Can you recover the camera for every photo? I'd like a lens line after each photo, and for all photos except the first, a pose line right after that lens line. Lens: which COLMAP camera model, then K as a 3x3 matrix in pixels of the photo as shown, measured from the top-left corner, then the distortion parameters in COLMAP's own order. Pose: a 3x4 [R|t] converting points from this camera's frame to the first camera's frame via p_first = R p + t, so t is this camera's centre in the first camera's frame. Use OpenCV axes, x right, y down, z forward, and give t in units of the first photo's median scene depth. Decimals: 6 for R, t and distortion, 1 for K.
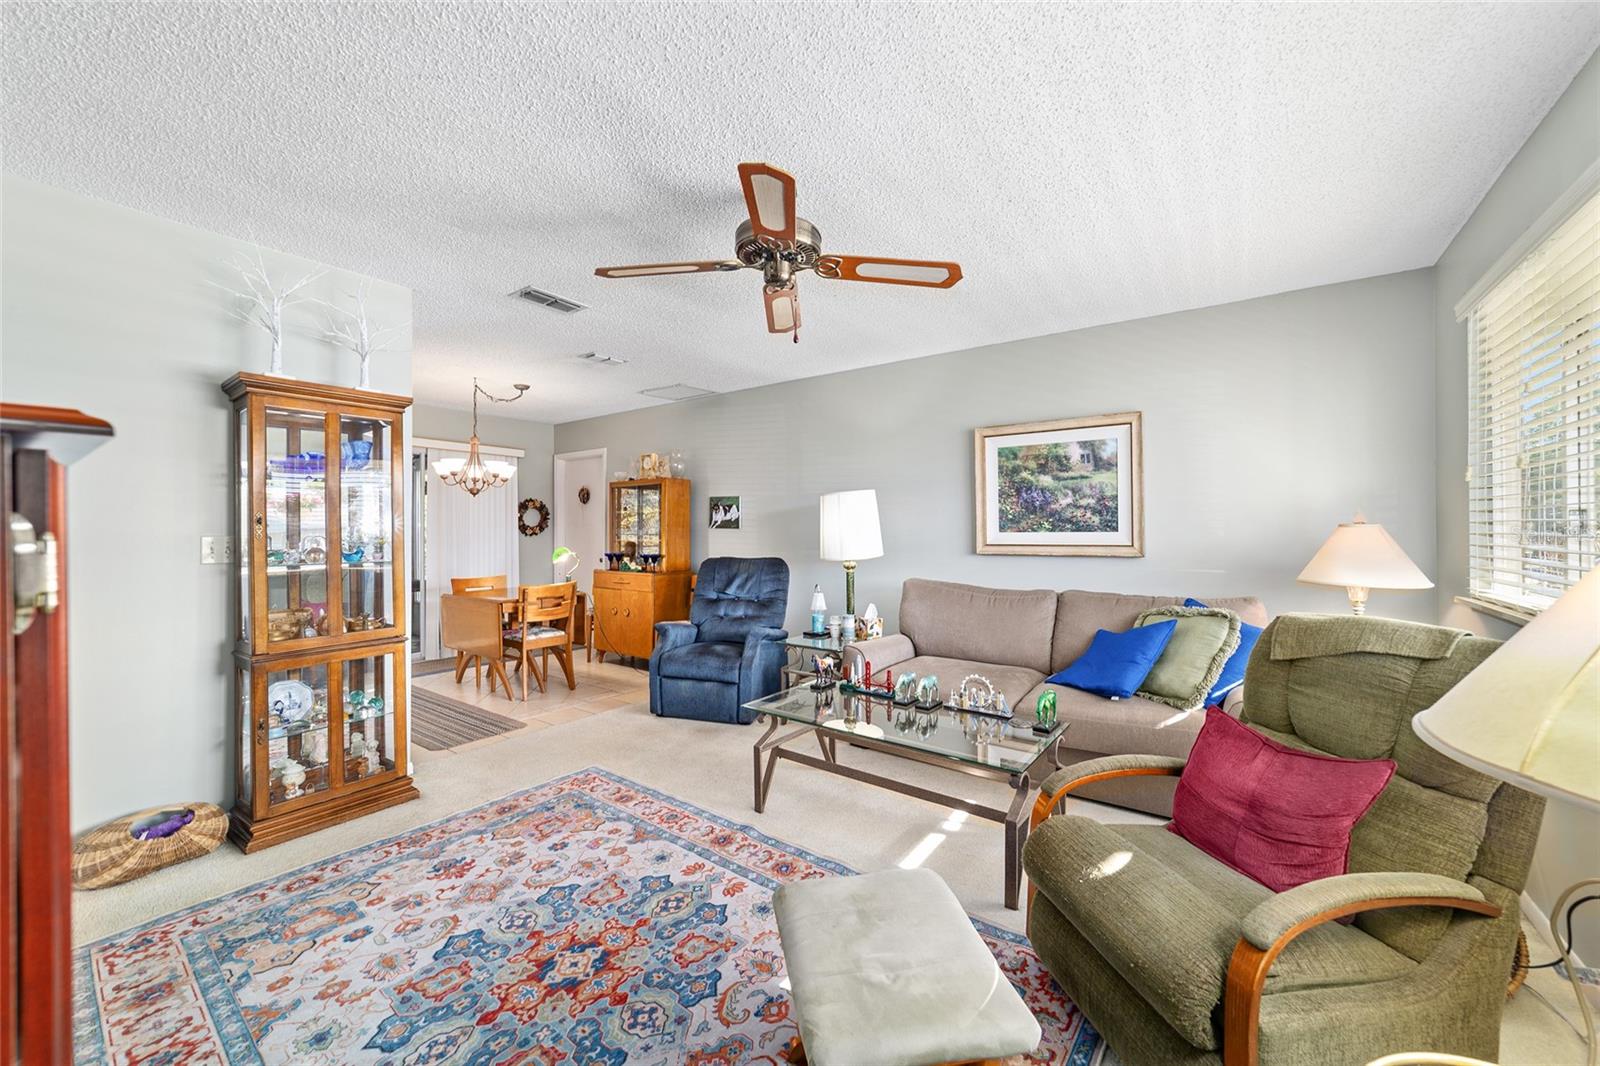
lens RADIAL K [[618.0, 0, 795.7], [0, 618.0, 527.6], [0, 0, 1]] dist [-0.012711, 0.004522]
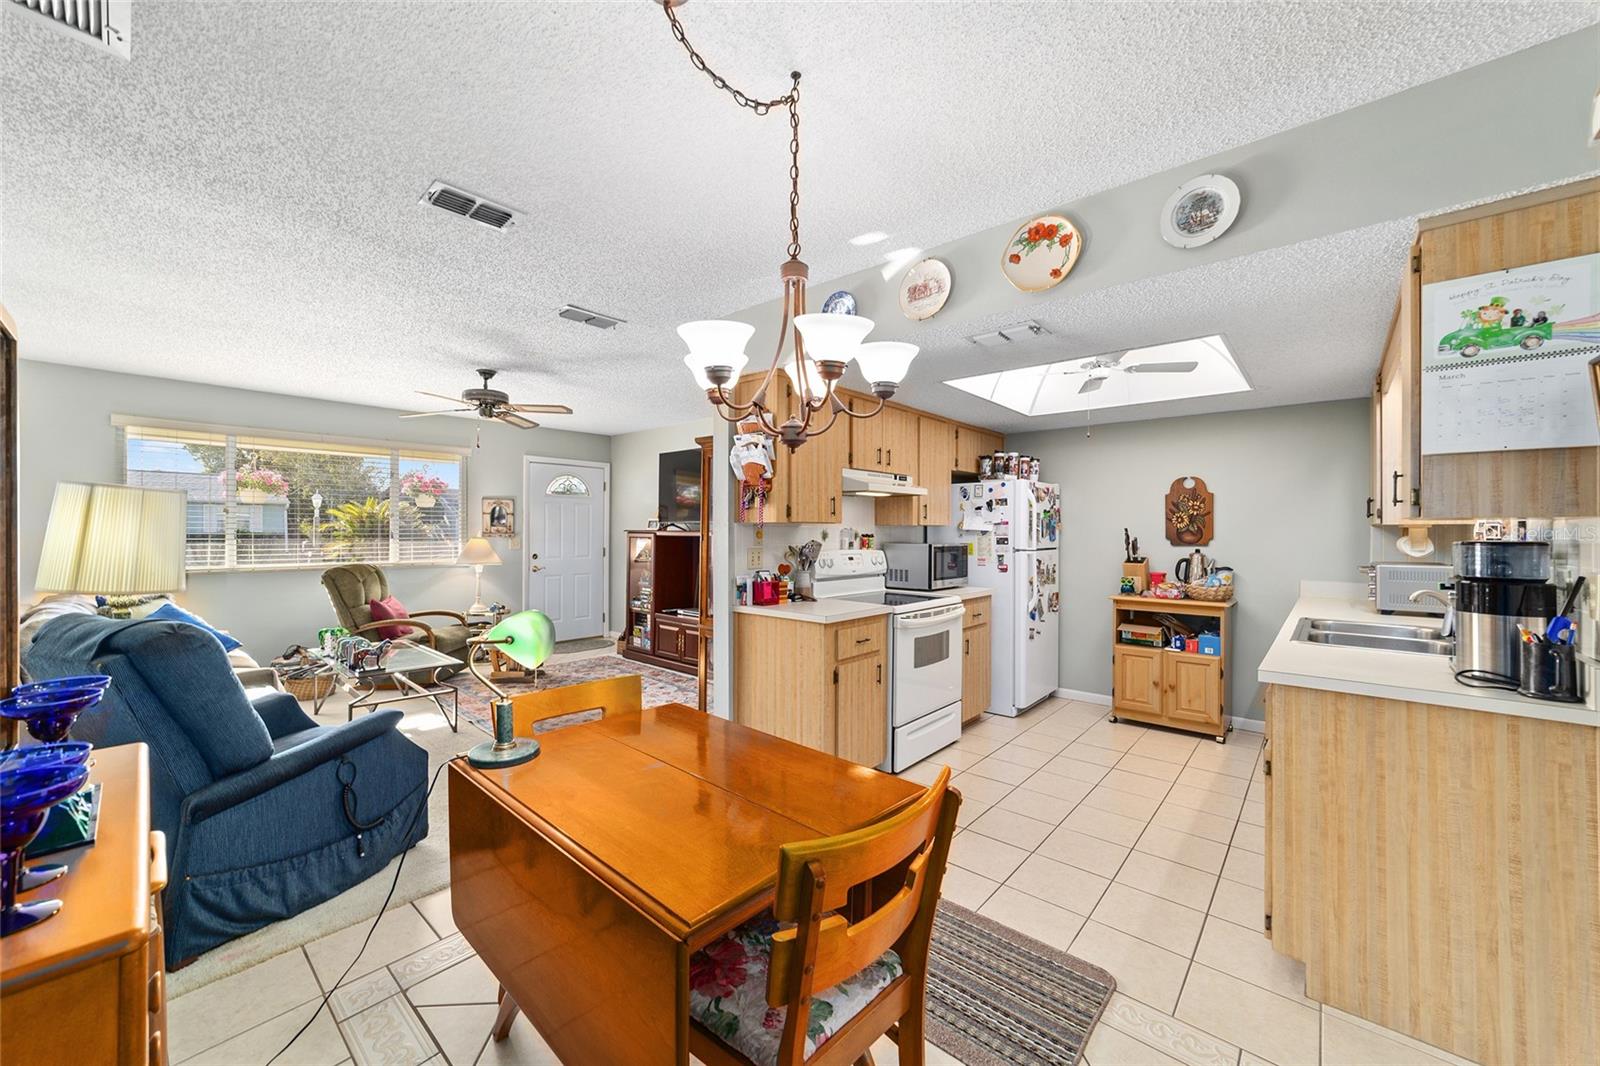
lens RADIAL K [[618.0, 0, 801.5], [0, 618.0, 529.3], [0, 0, 1]] dist [-0.012711, 0.004522]
pose [[-0.996596, -0.002013, 0.082420, -0.970102], [-0.002435, 0.999984, -0.005024, -0.017666], [-0.082409, -0.005208, -0.996585, 2.304740]]
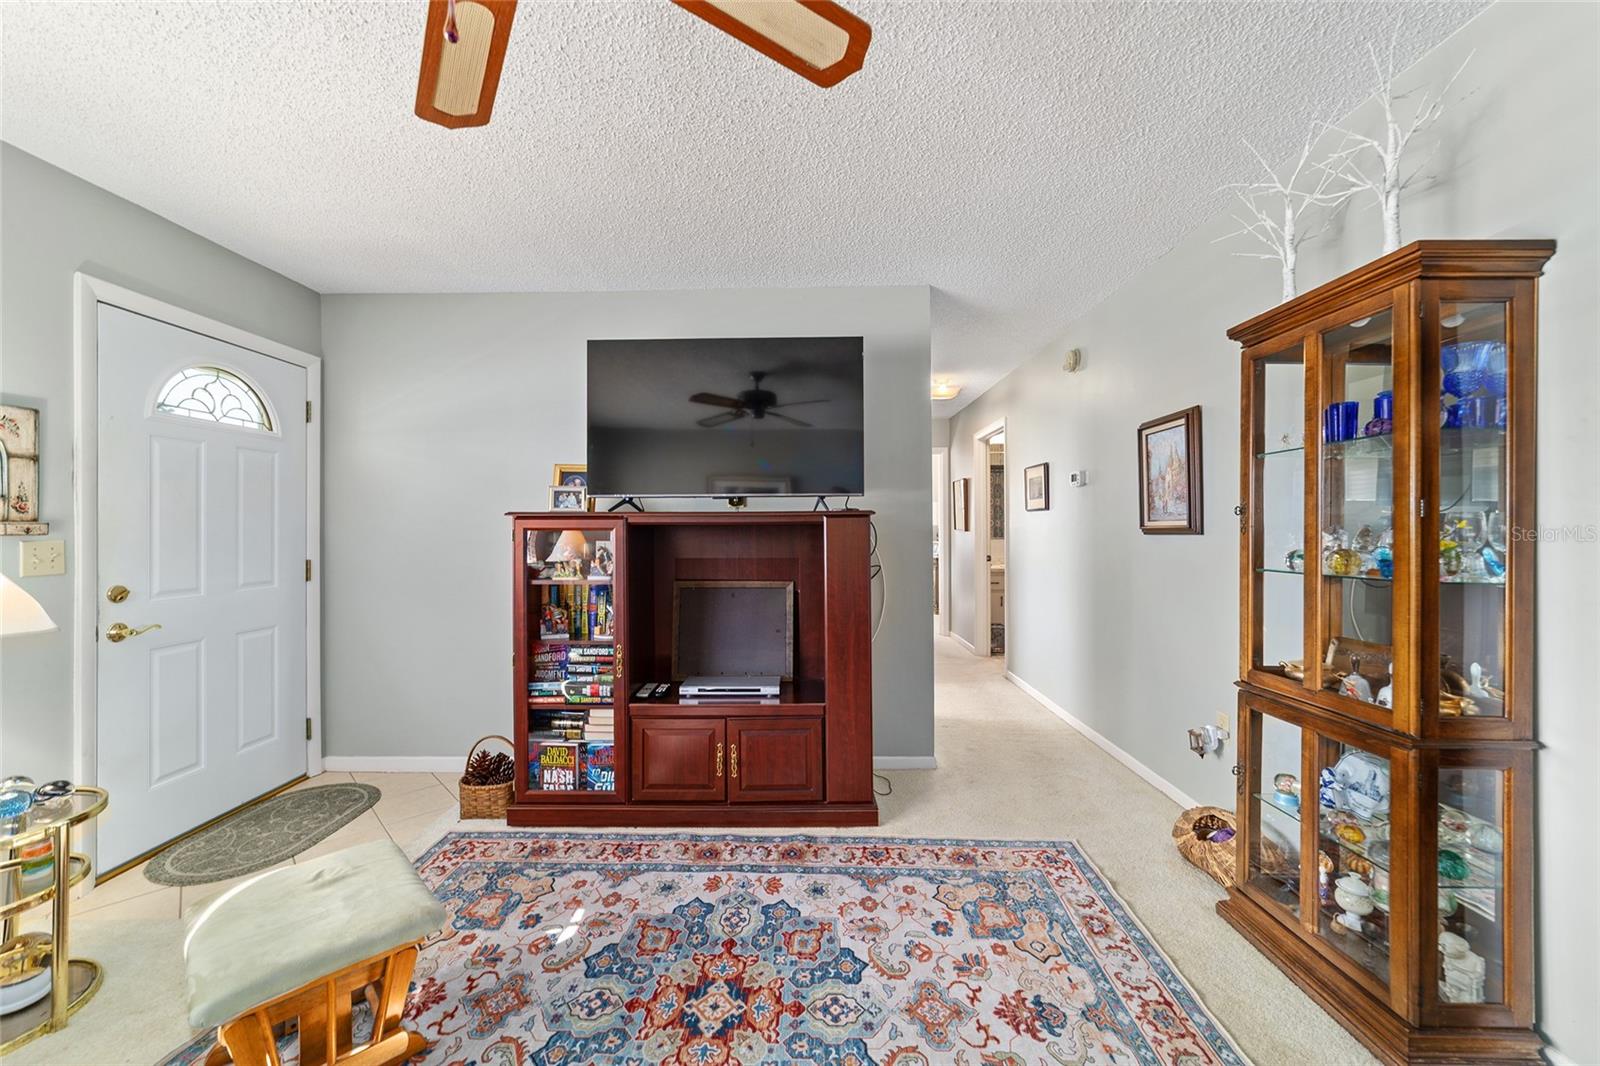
lens RADIAL K [[618.0, 0, 801.6], [0, 618.0, 530.2], [0, 0, 1]] dist [-0.012711, 0.004522]
pose [[-0.806080, 0.009285, -0.591733, 0.040312], [0.010963, 0.999940, 0.000757, 0.005871], [0.591705, -0.005877, -0.806133, 1.116783]]
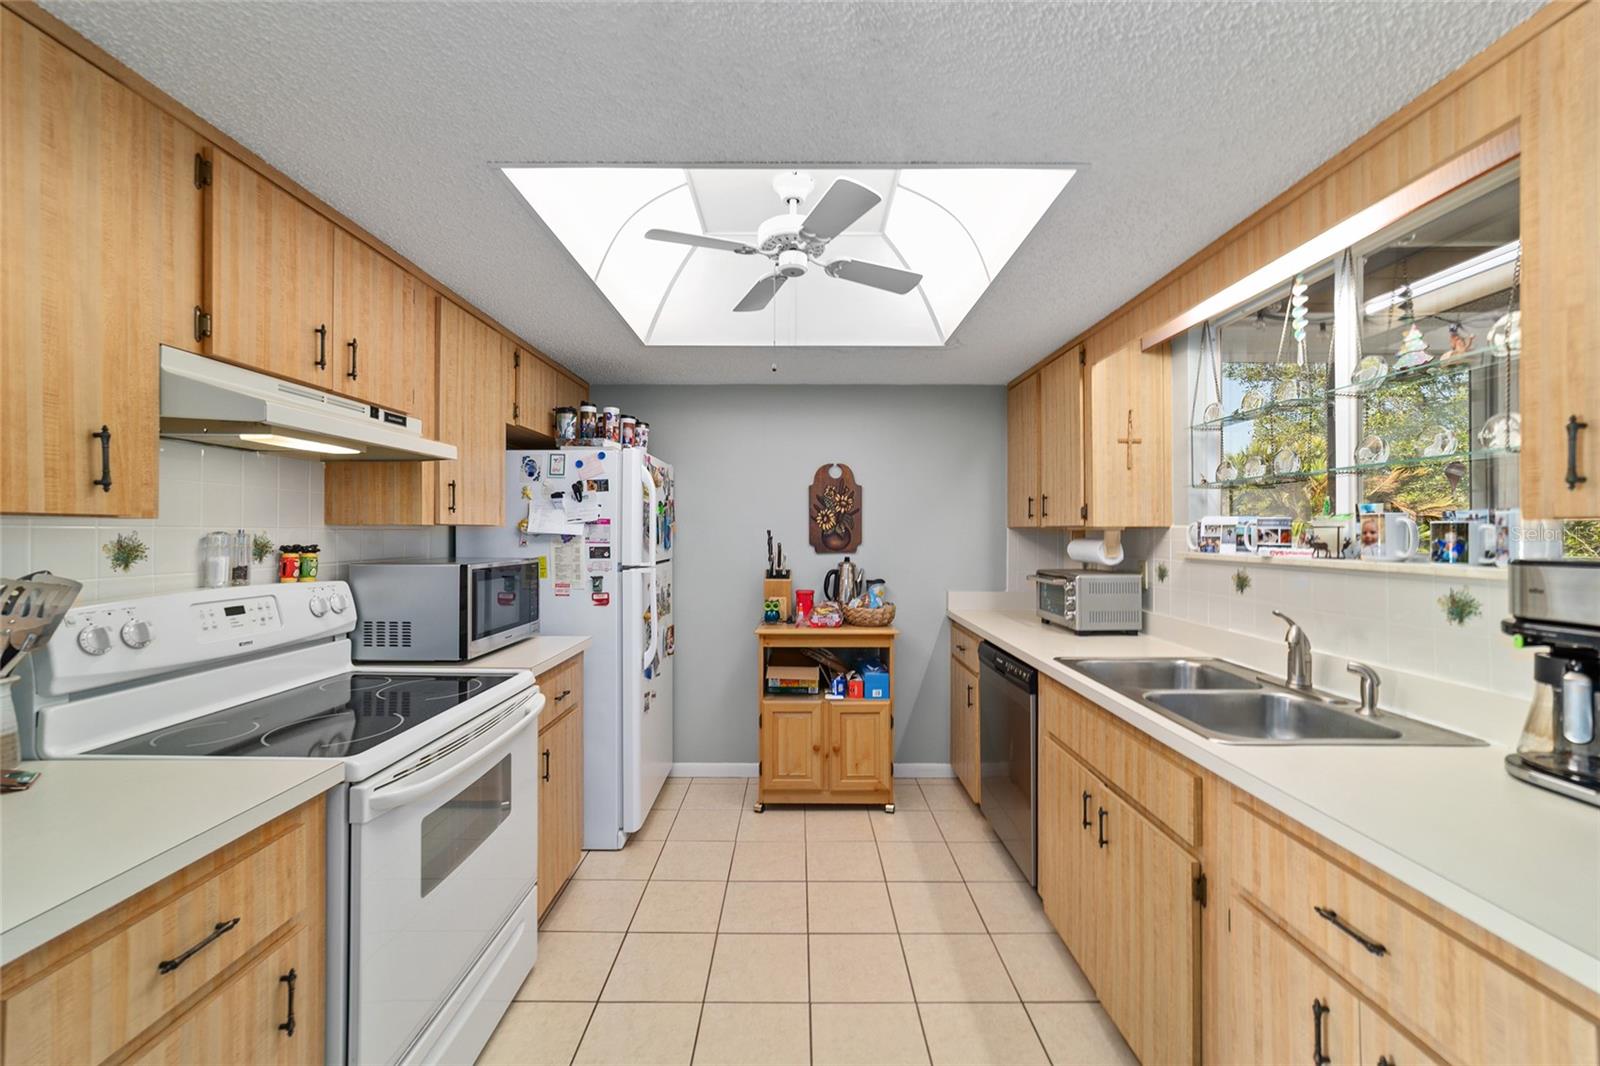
lens RADIAL K [[618.0, 0, 800.6], [0, 618.0, 530.2], [0, 0, 1]] dist [-0.012711, 0.004522]
pose [[-0.807064, -0.000790, -0.590464, -1.049994], [0.001800, 0.999991, -0.003798, -0.025899], [0.590461, -0.004129, -0.807055, 1.605316]]
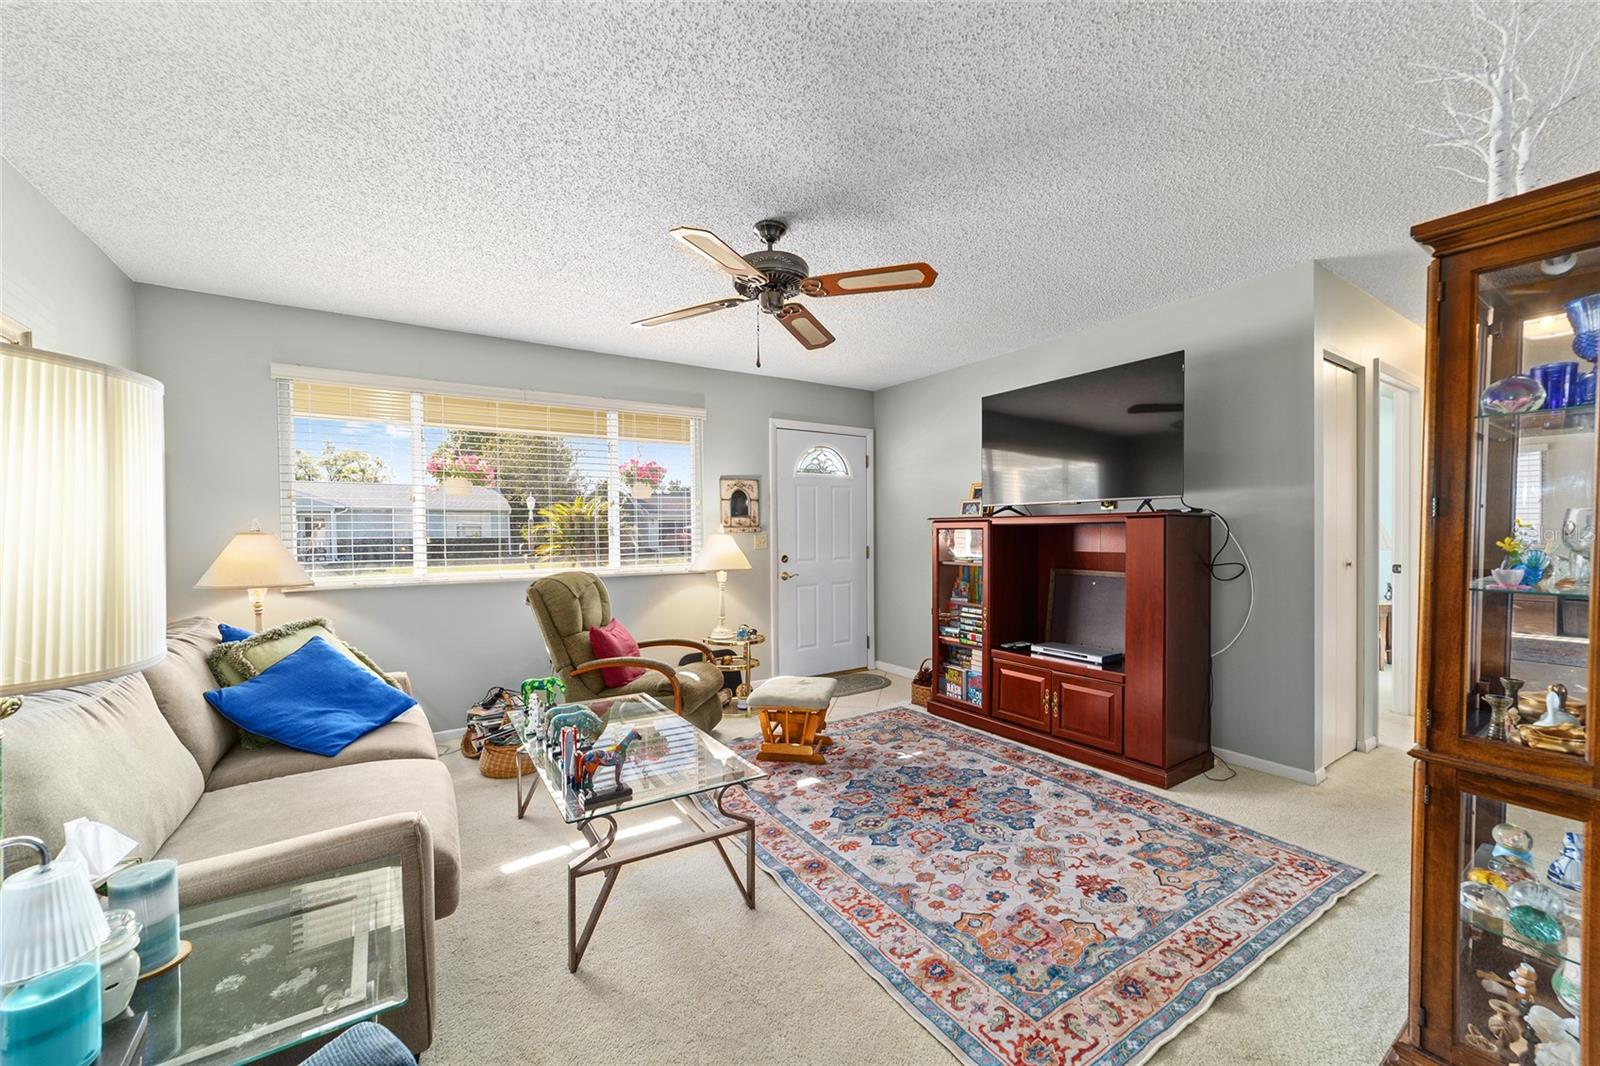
lens RADIAL K [[618.0, 0, 805.4], [0, 618.0, 539.1], [0, 0, 1]] dist [-0.012711, 0.004522]
pose [[-0.943191, 0.010360, 0.332089, -0.359479], [0.013803, 0.999873, 0.008012, 0.009602], [-0.331964, 0.012140, -0.943214, 1.604959]]
